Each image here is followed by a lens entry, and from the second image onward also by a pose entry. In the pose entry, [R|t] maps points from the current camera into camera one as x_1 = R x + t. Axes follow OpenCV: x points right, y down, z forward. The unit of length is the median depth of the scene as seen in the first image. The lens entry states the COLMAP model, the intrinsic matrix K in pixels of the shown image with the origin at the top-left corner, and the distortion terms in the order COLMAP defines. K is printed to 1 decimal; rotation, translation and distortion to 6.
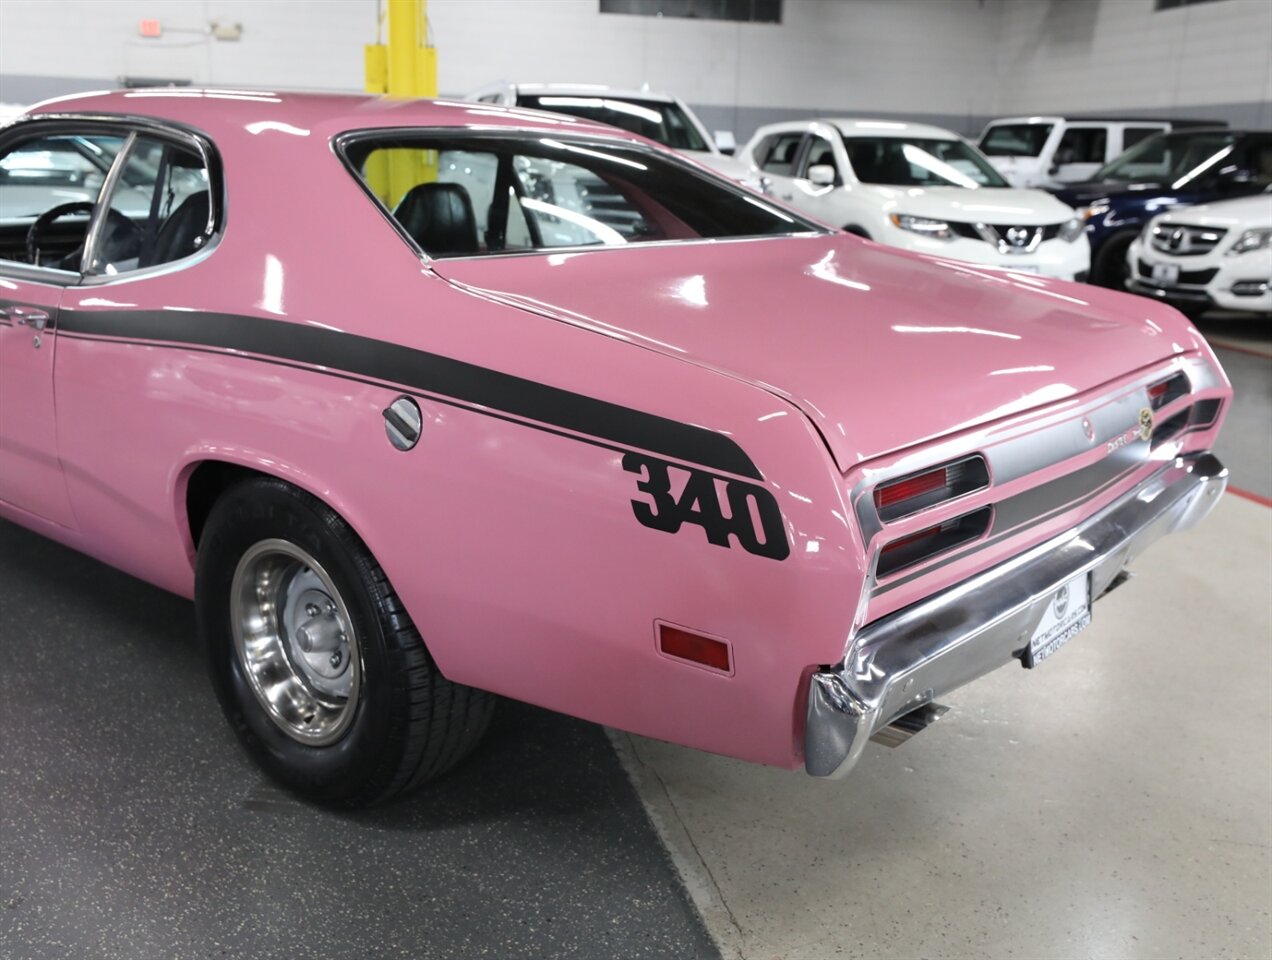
lens RADIAL K [[1187.3, 0, 633.7], [0, 1187.3, 475.7], [0, 0, 1]] dist [0.013661, 0.028940]
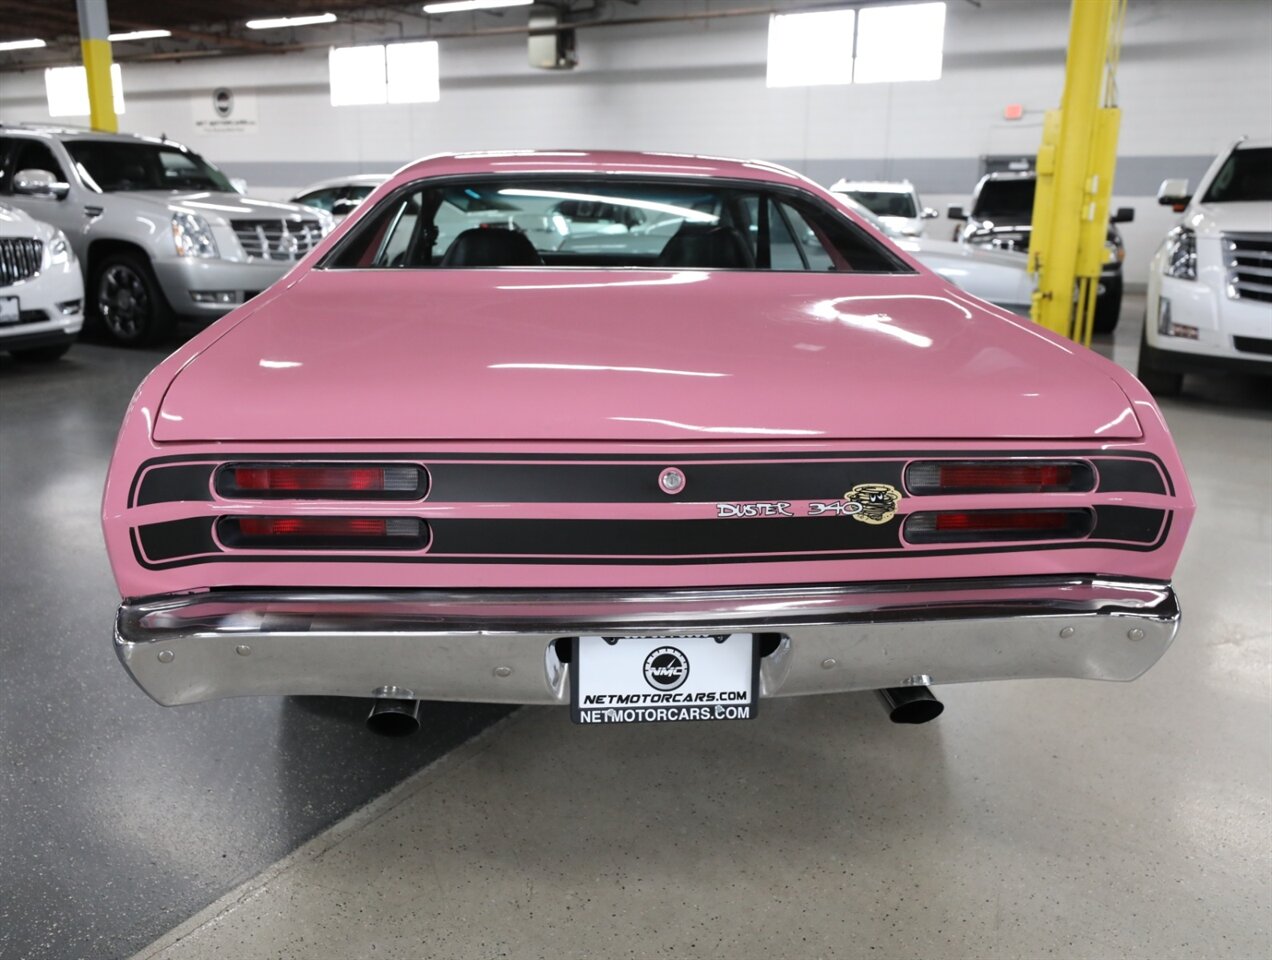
lens RADIAL K [[1058.1, 0, 636.8], [0, 1058.1, 477.6], [0, 0, 1]] dist [0.000270, 0.019898]
pose [[0.712164, 0.160940, -0.683316, 0.819541], [-0.180283, 0.982650, 0.043547, -0.063881], [0.678469, 0.092177, 0.728823, 0.379615]]
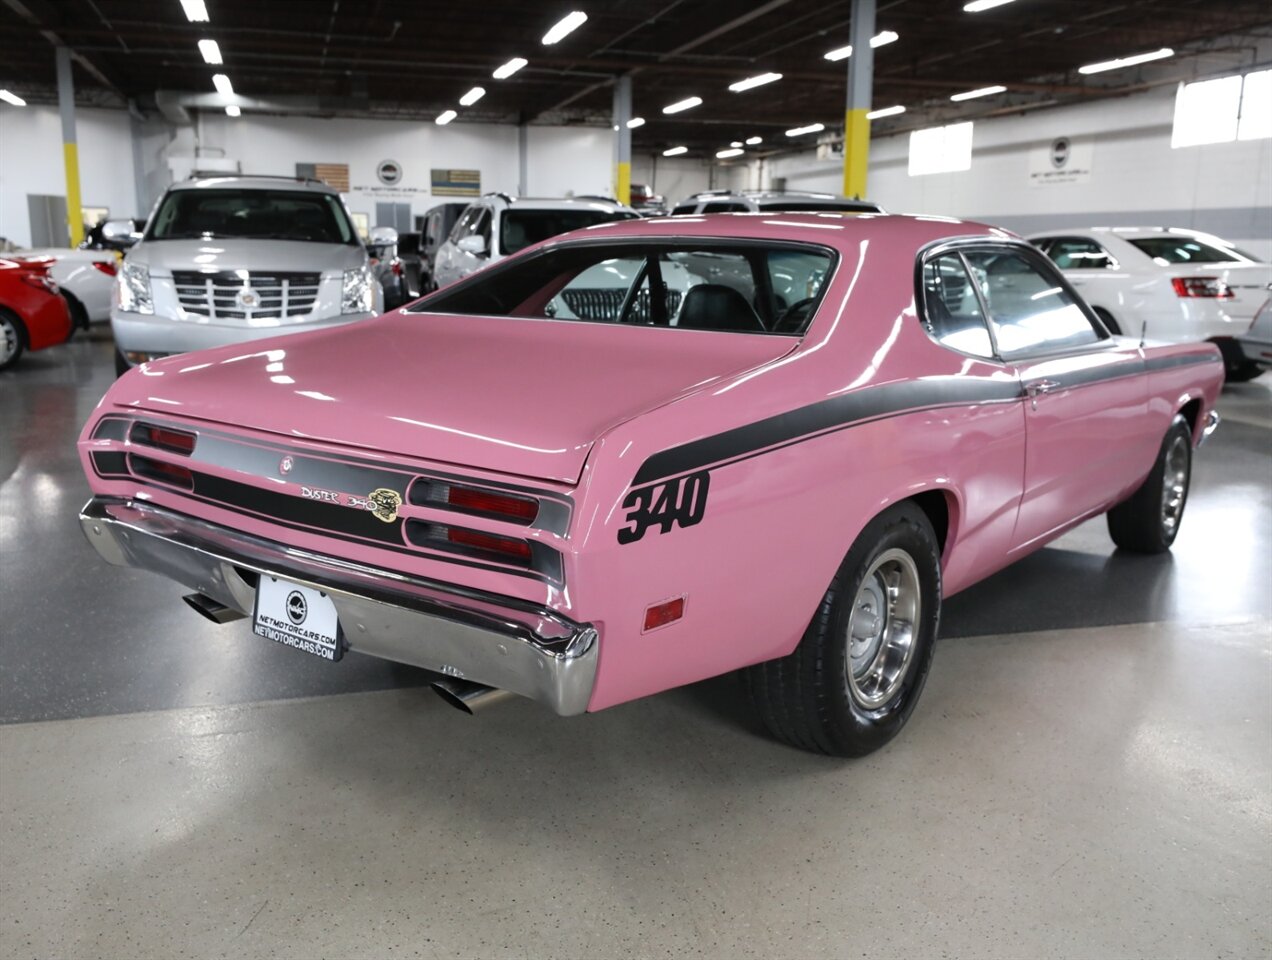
lens RADIAL K [[1148.8, 0, 636.0], [0, 1148.8, 480.0], [0, 0, 1]] dist [0.017871, 0.012494]
pose [[0.048003, 0.174852, -0.983424, 1.419166], [-0.270166, 0.950133, 0.155746, -0.276391], [0.961616, 0.258212, 0.092848, 1.132536]]
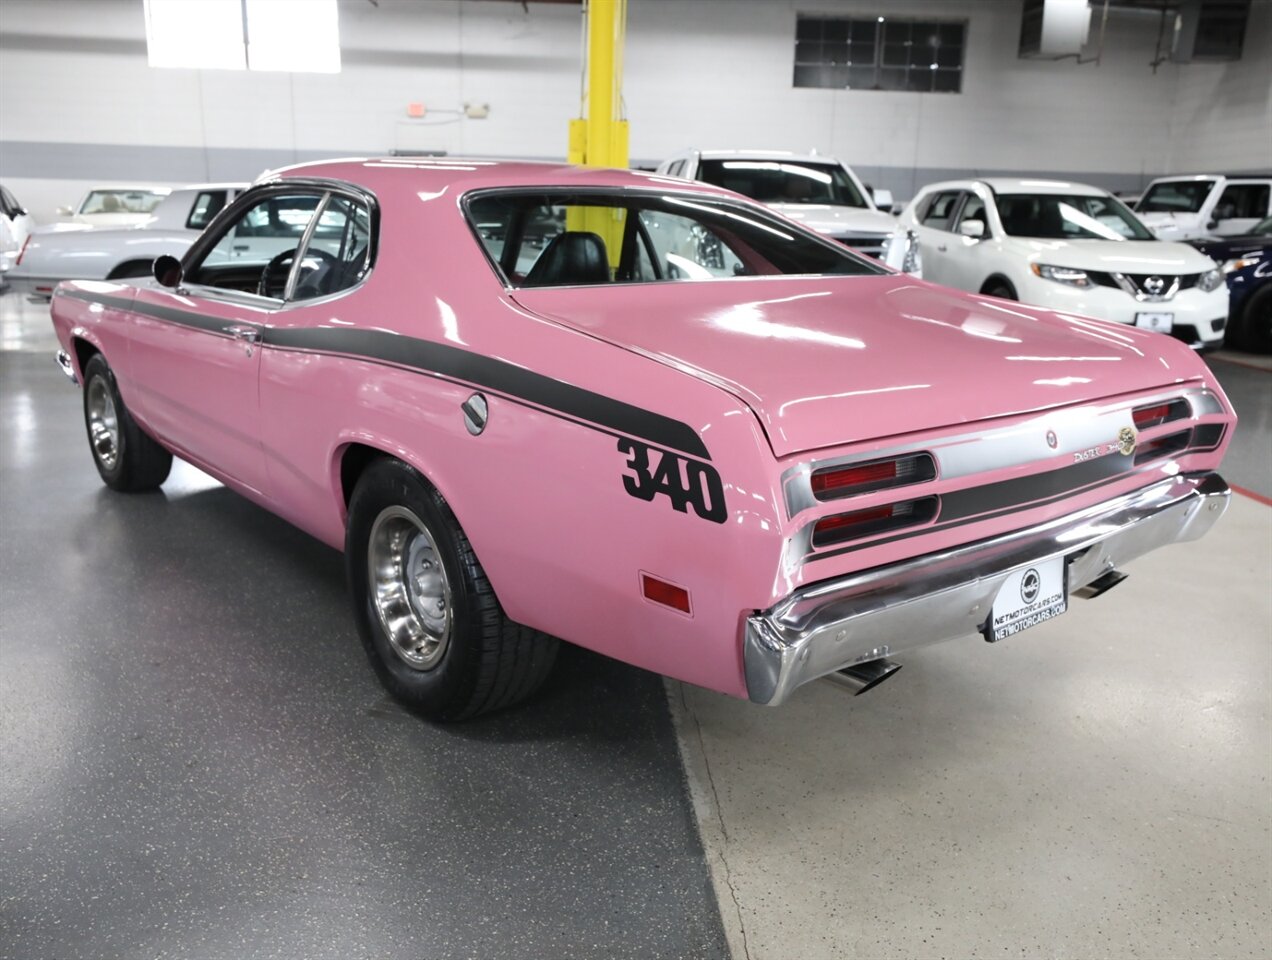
lens RADIAL K [[1058.1, 0, 636.8], [0, 1058.1, 477.6], [0, 0, 1]] dist [0.000270, 0.019898]
pose [[0.983940, 0.040748, -0.173787, 0.149820], [-0.043910, 0.998932, -0.014389, 0.027889], [0.173015, 0.021789, 0.984678, -0.080628]]
